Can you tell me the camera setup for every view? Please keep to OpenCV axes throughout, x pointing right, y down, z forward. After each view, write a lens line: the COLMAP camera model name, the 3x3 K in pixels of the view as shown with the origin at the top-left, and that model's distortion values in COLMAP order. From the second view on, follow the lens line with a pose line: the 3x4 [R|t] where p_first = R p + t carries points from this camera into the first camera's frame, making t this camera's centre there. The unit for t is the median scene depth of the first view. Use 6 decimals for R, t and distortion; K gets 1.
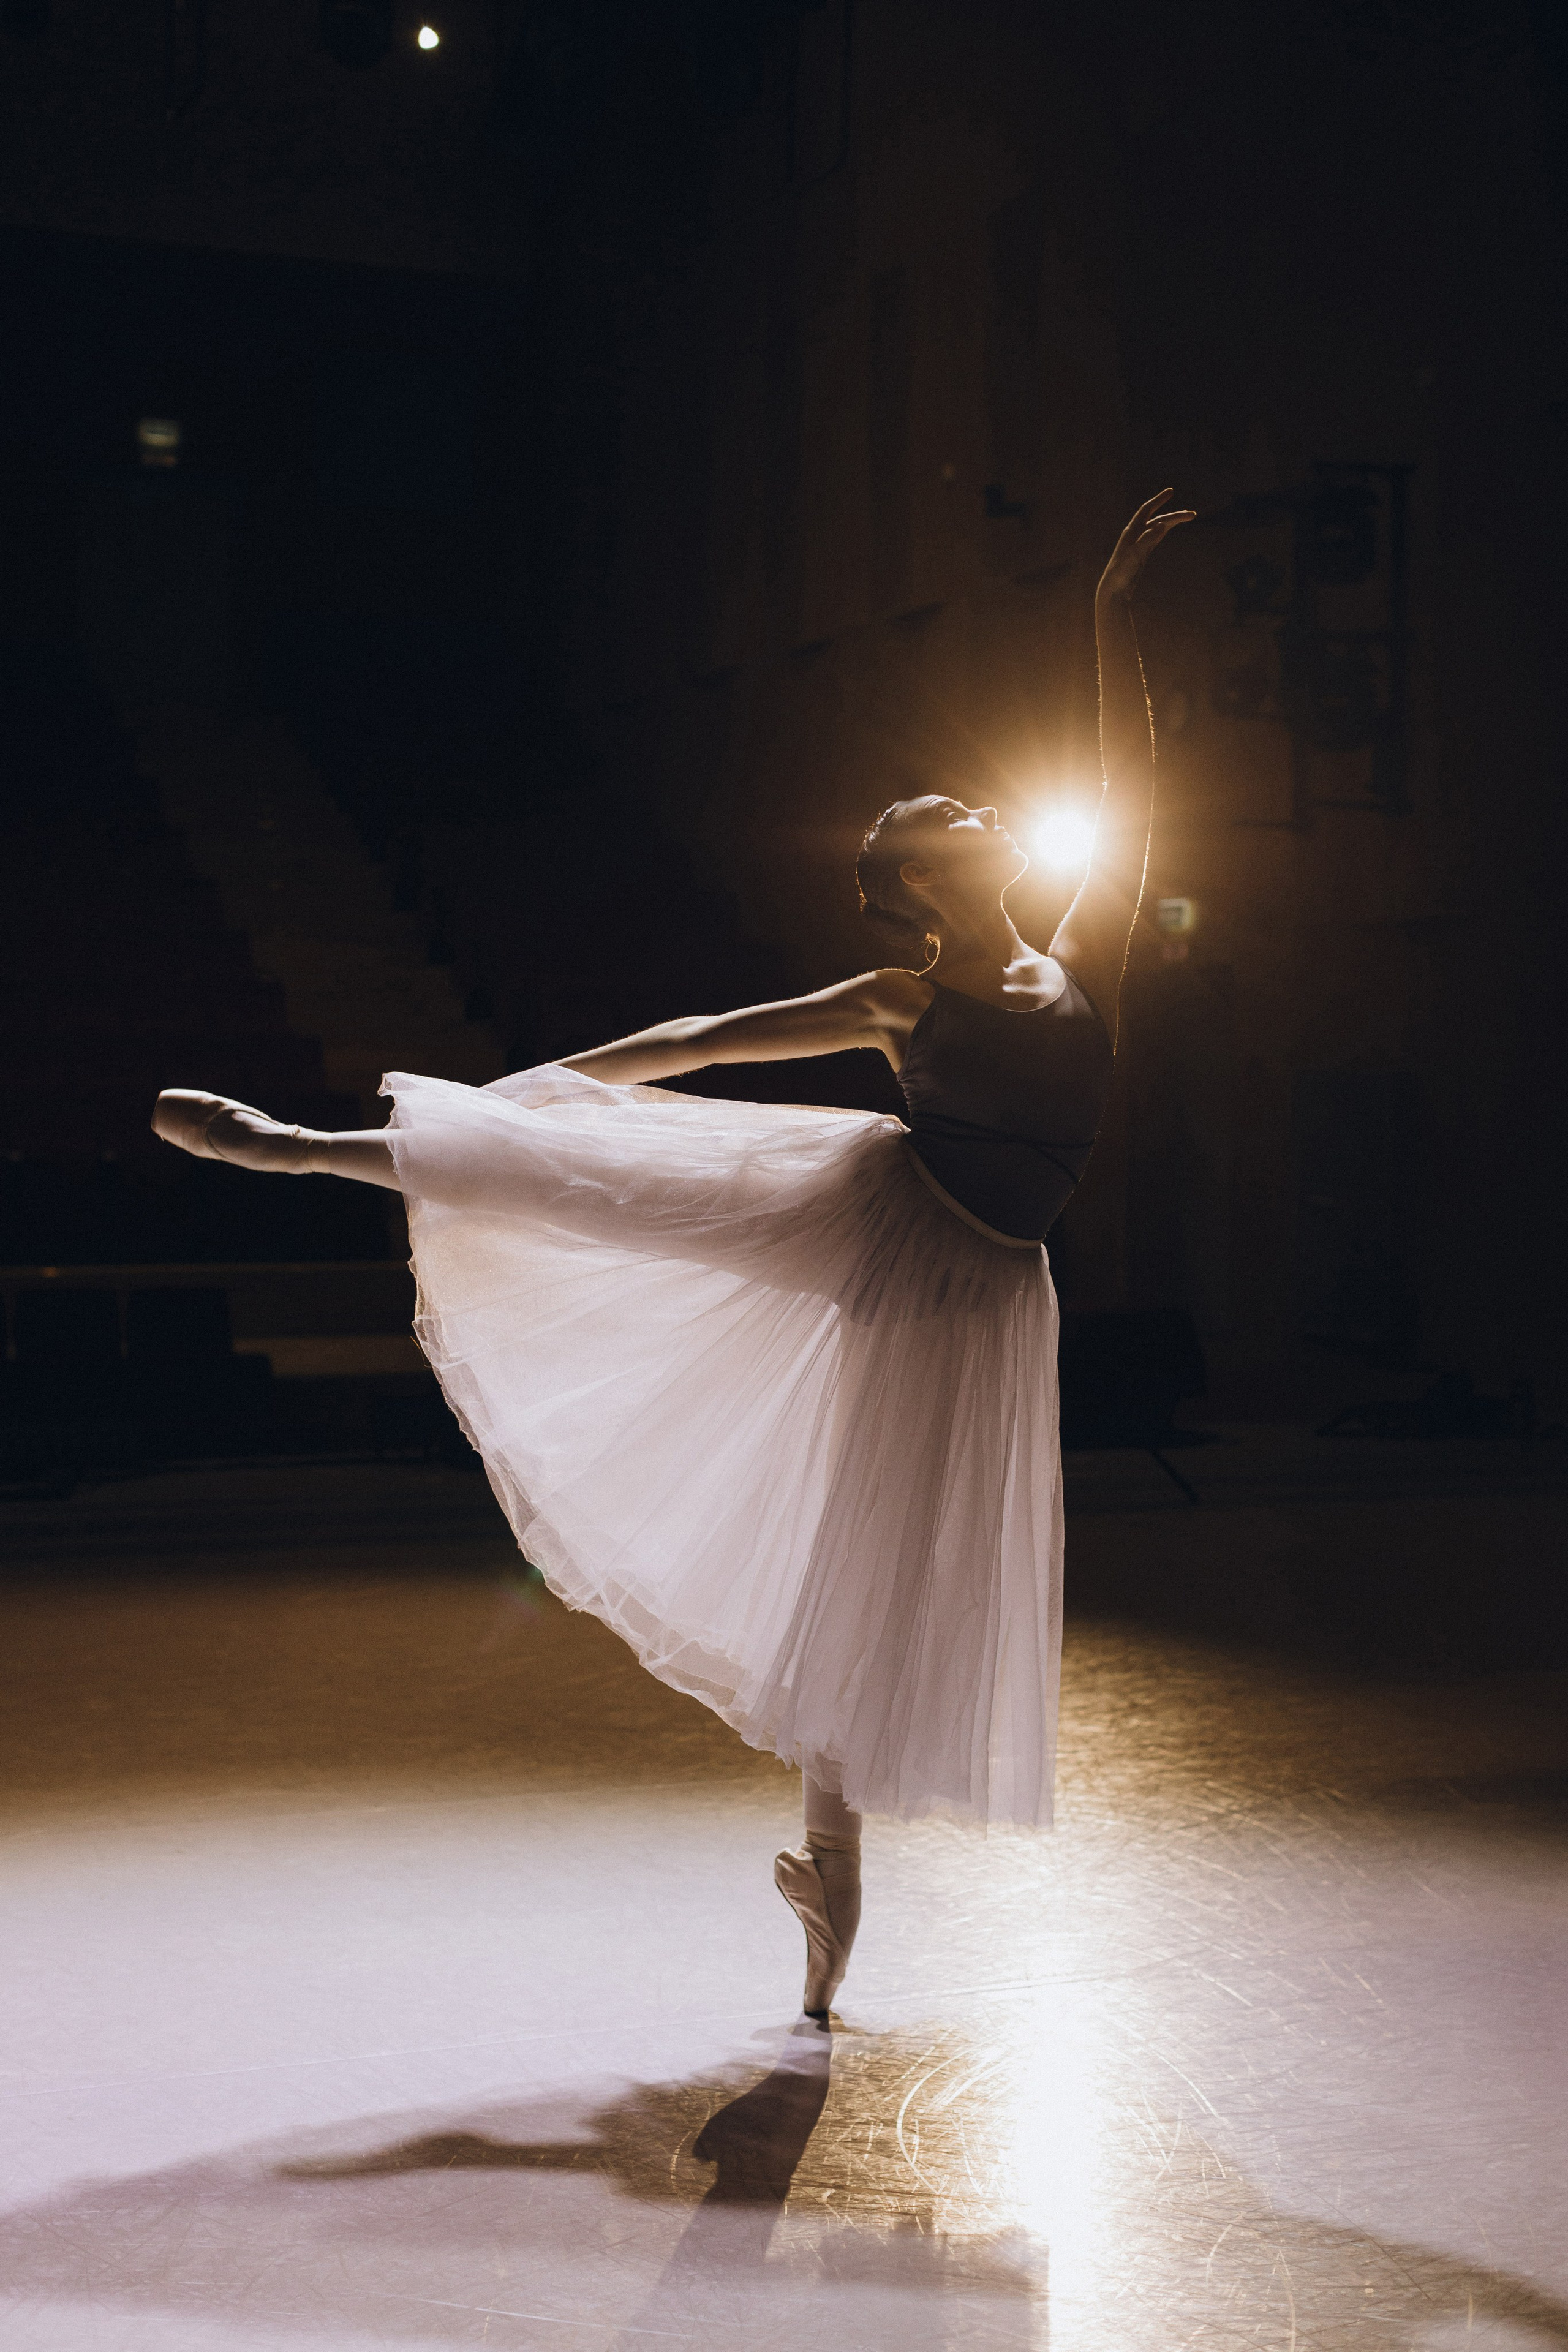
lens RADIAL K [[3384.3, 0, 796.2], [0, 3384.3, 1177.7], [0, 0, 1]] dist [0.007536, 0.000000]
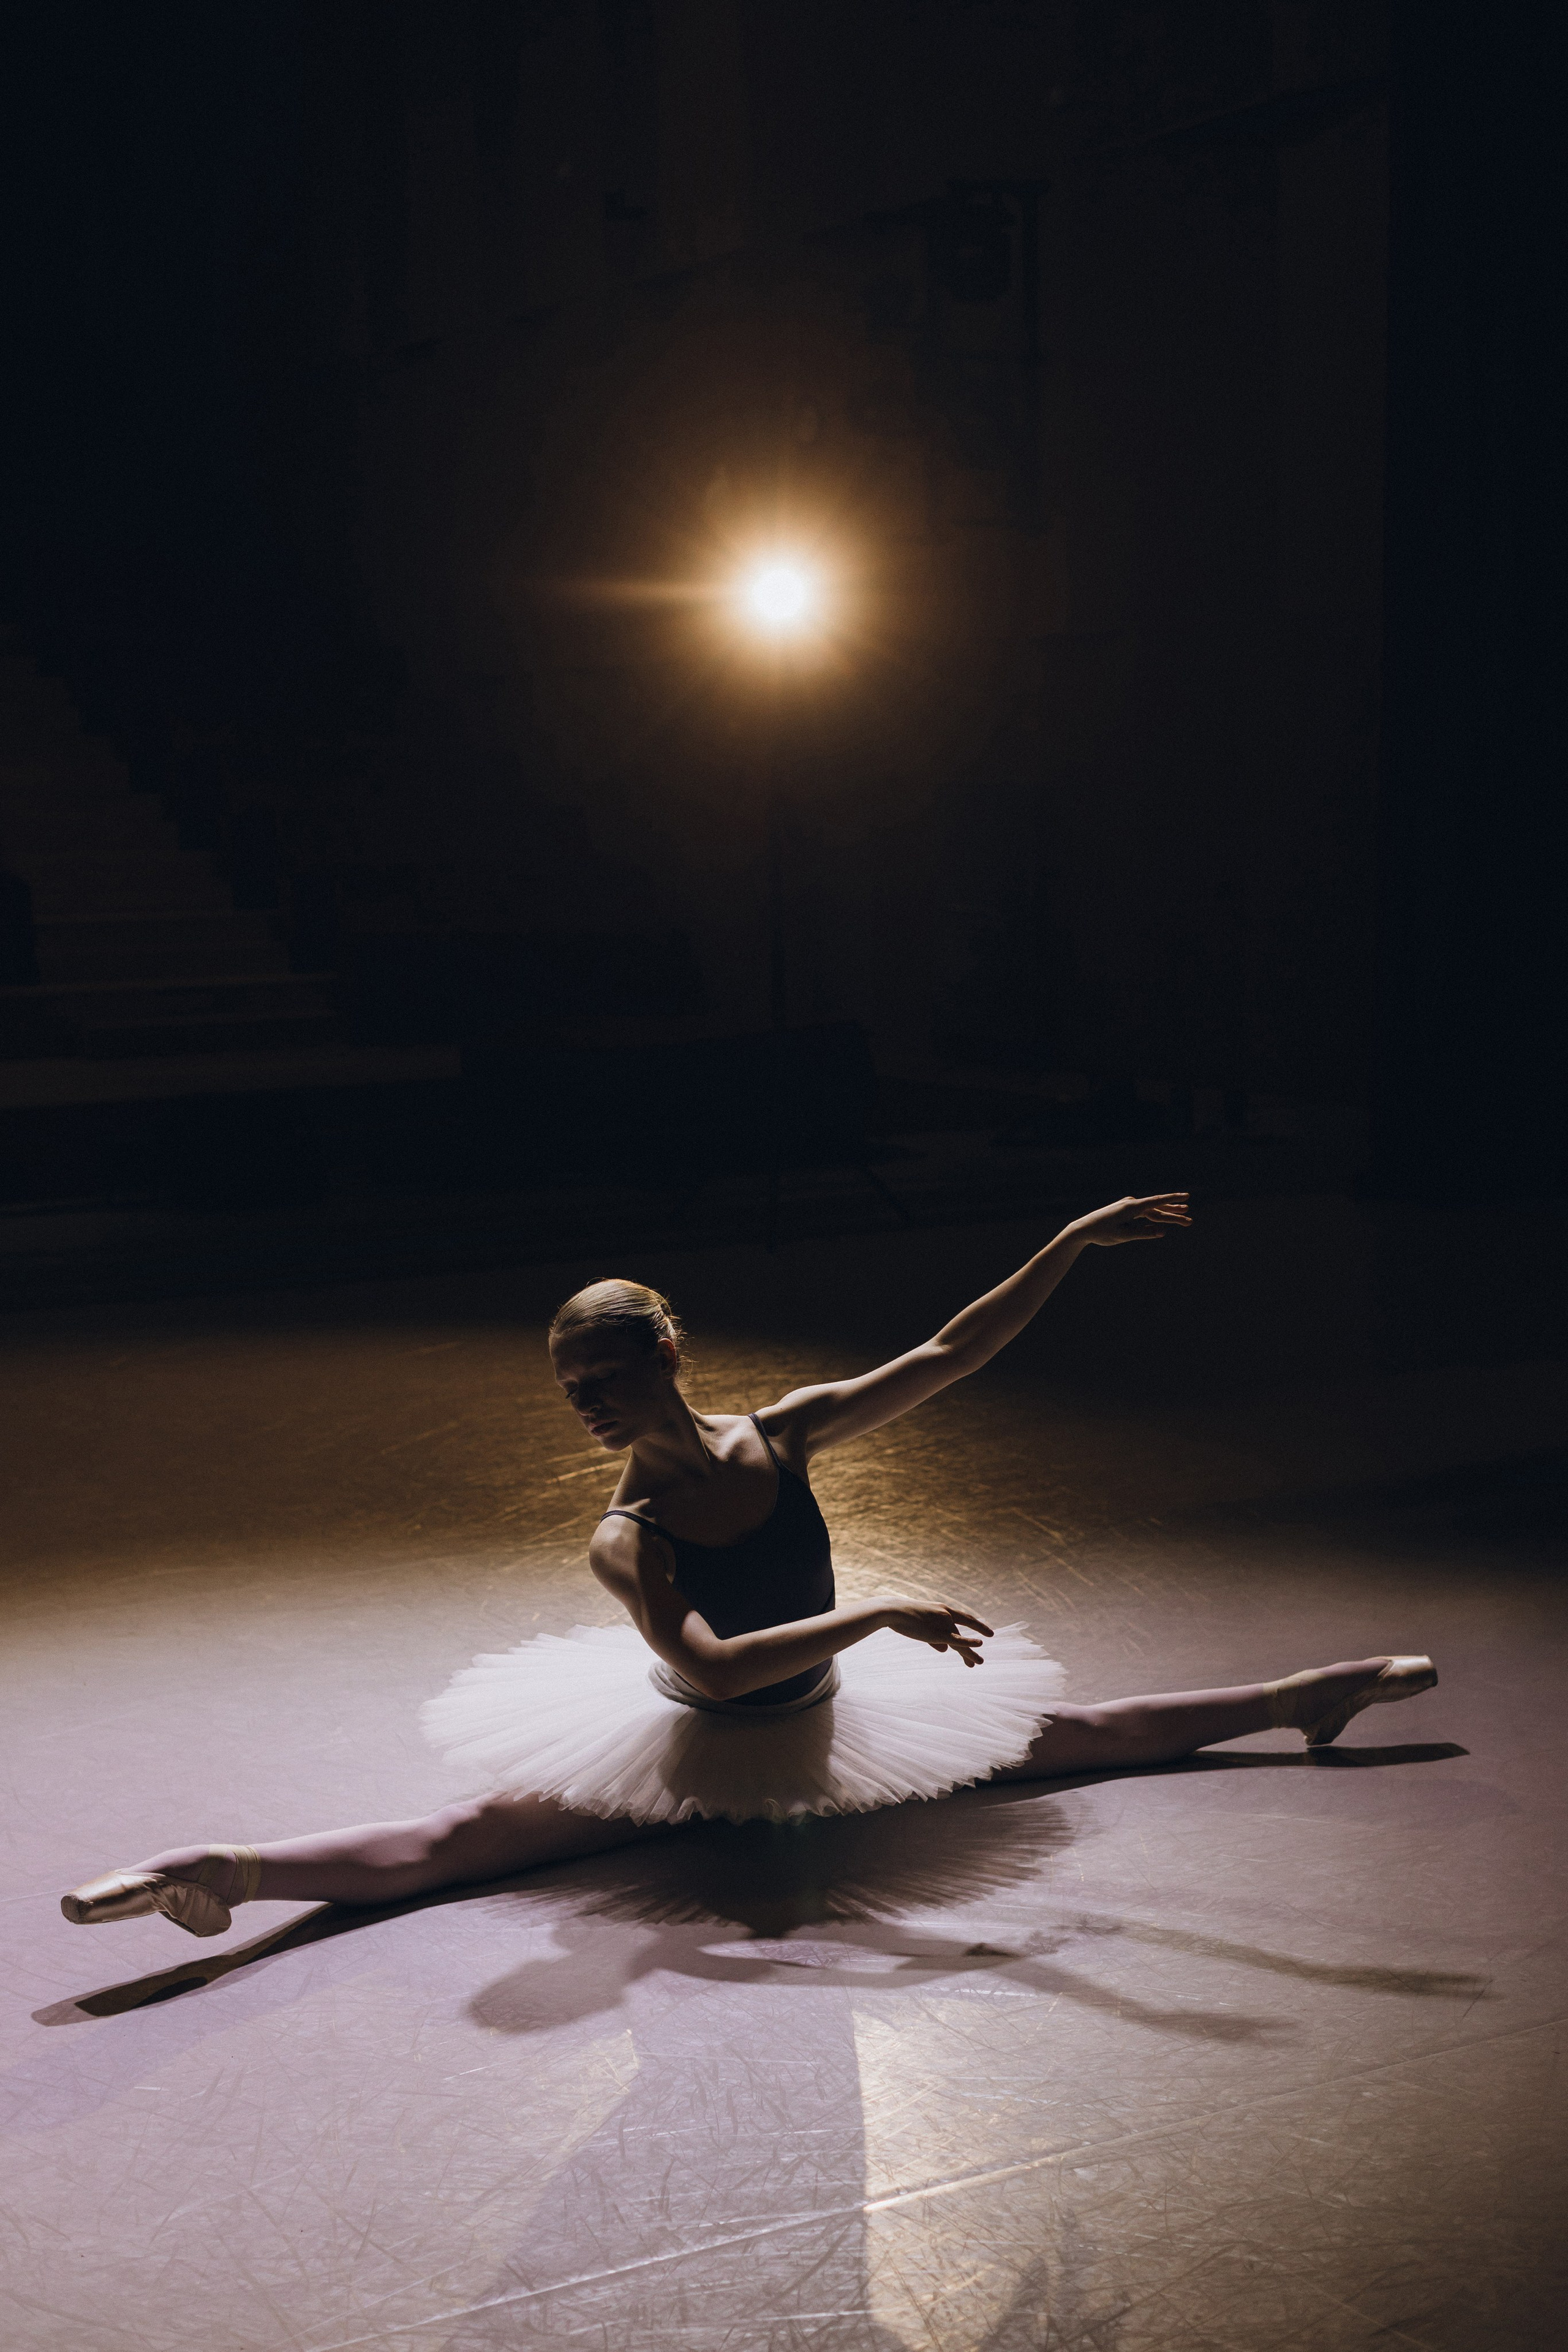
lens RADIAL K [[3384.3, 0, 777.5], [0, 3384.3, 1177.7], [0, 0, 1]] dist [0.007536, 0.000000]
pose [[0.991269, -0.034473, 0.127271, -0.090192], [0.021673, 0.994689, 0.100621, -0.040392], [-0.130063, -0.096984, 0.986751, -0.063705]]
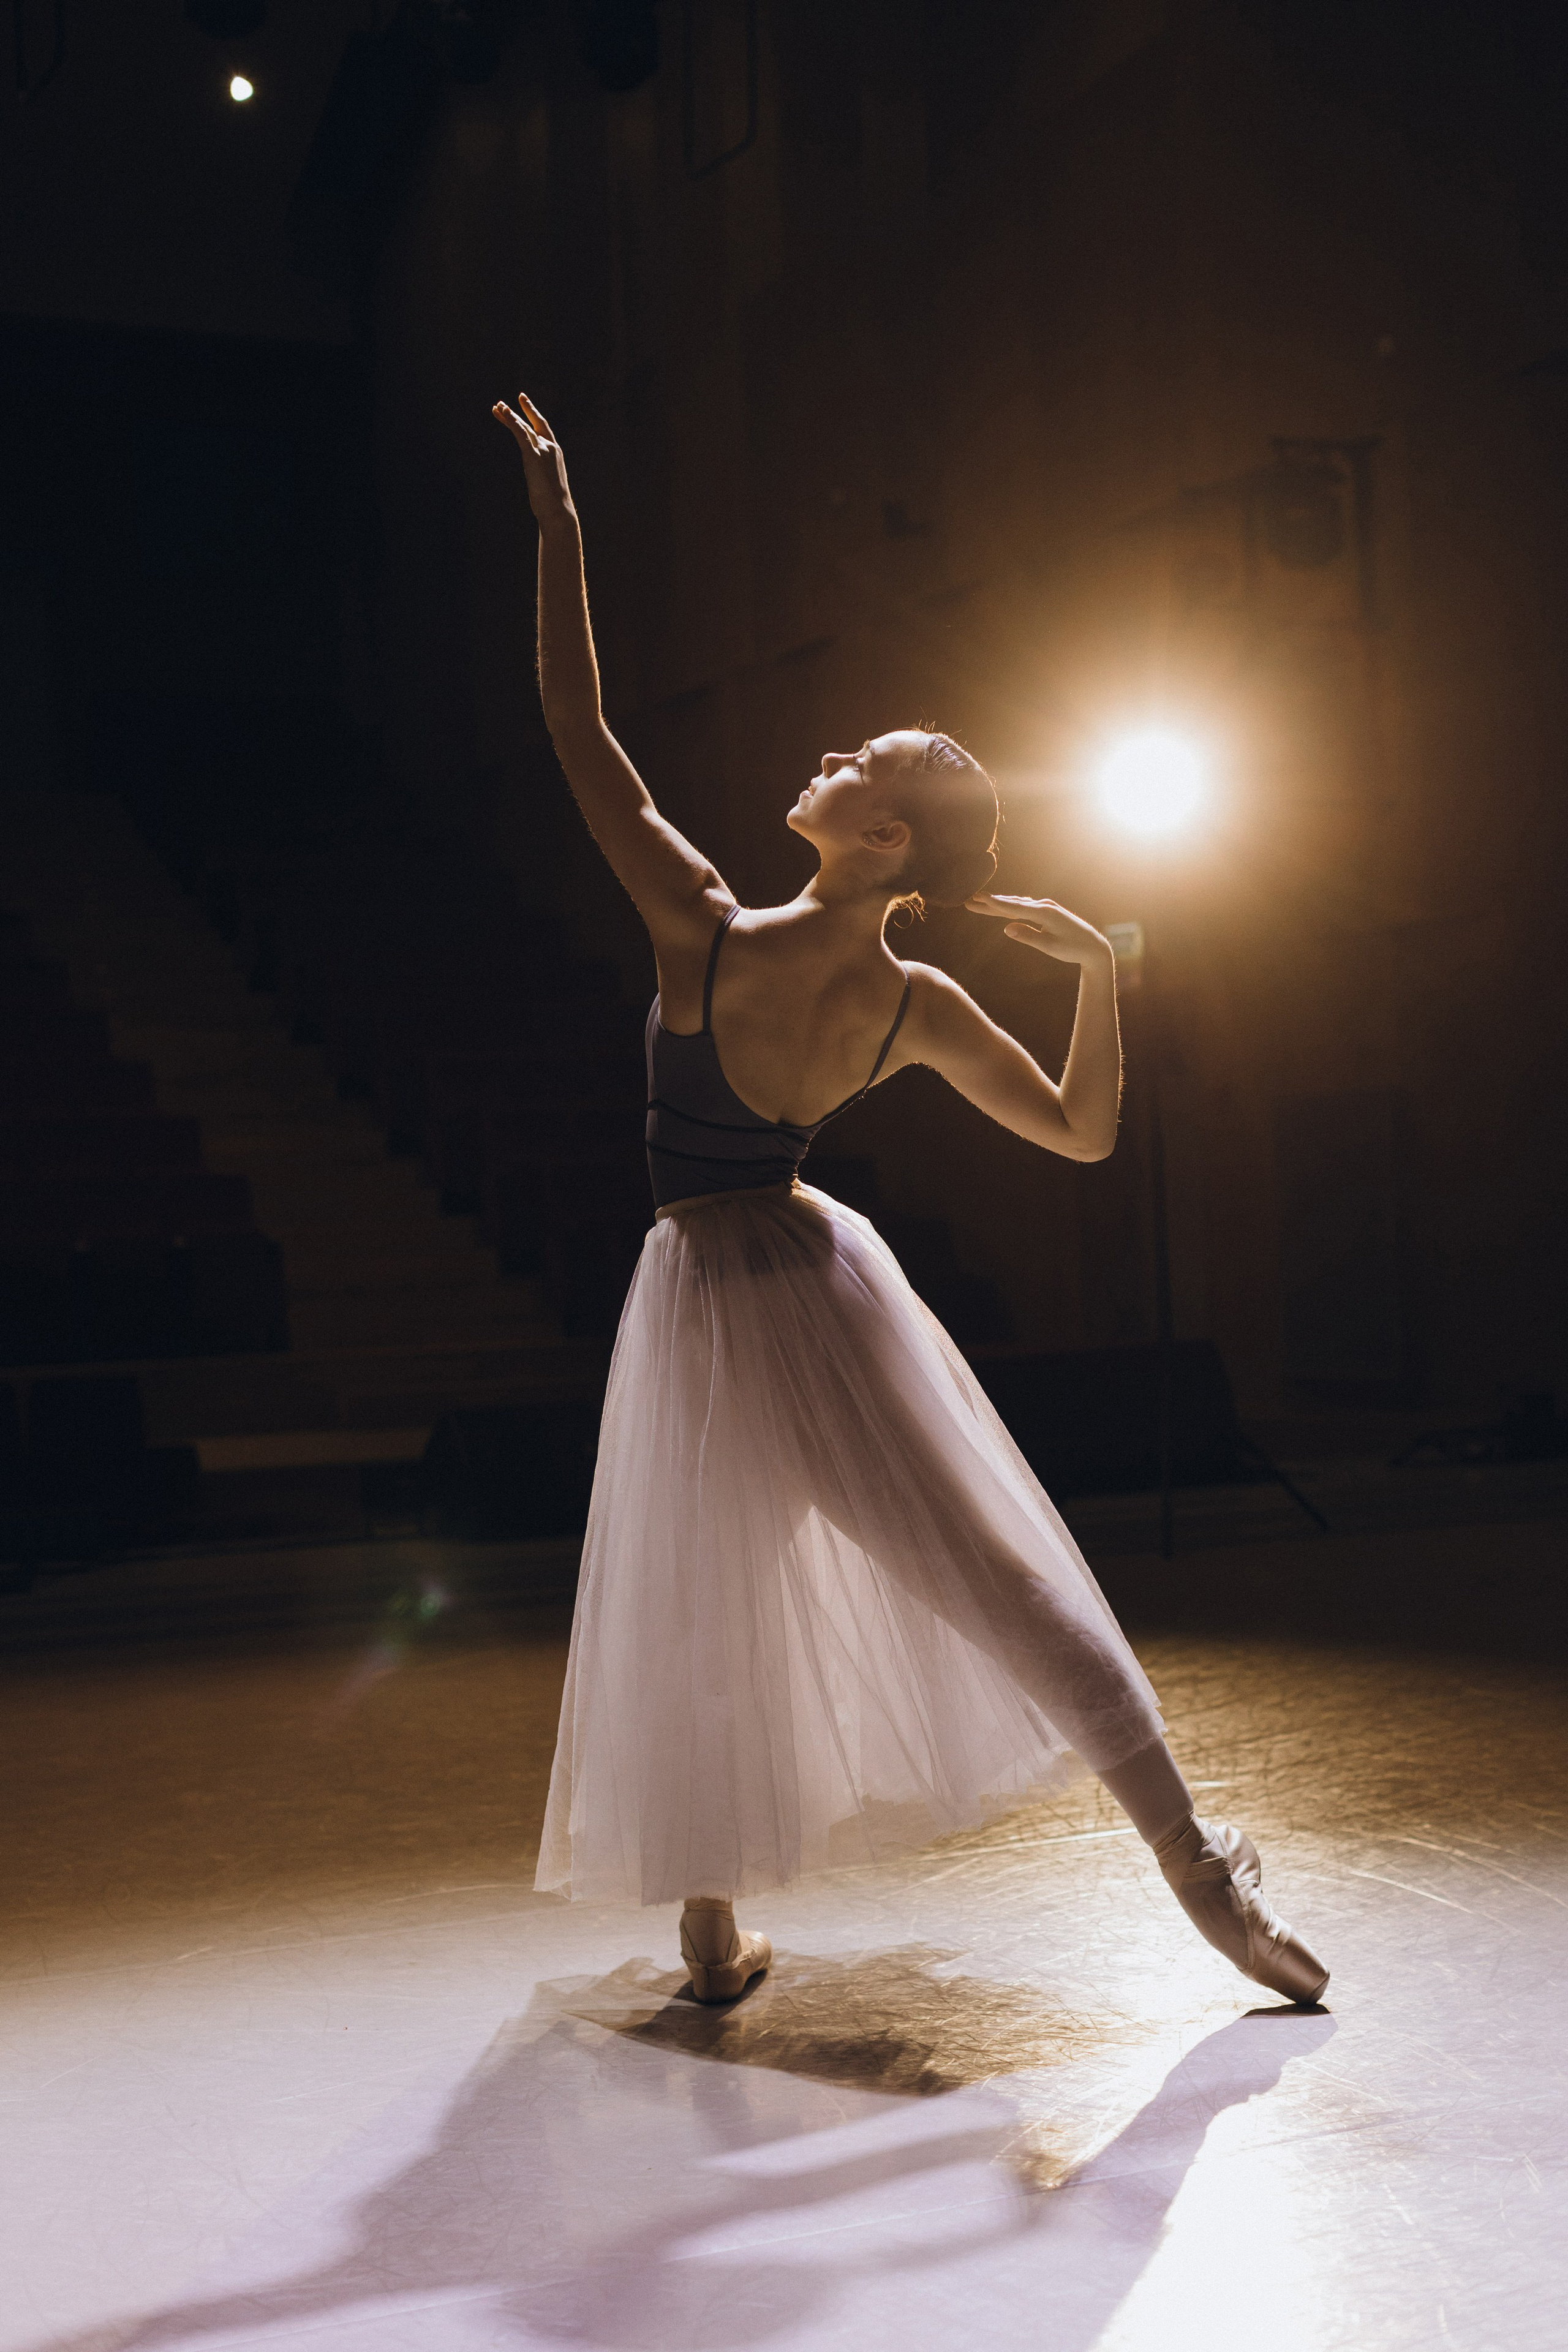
lens RADIAL K [[3384.3, 0, 777.6], [0, 3384.3, 1172.4], [0, 0, 1]] dist [0.007536, 0.000000]
pose [[0.997157, -0.044511, 0.060800, -0.114265], [0.046963, 0.998115, -0.039514, 0.049016], [-0.058926, 0.042257, 0.997368, 0.202727]]
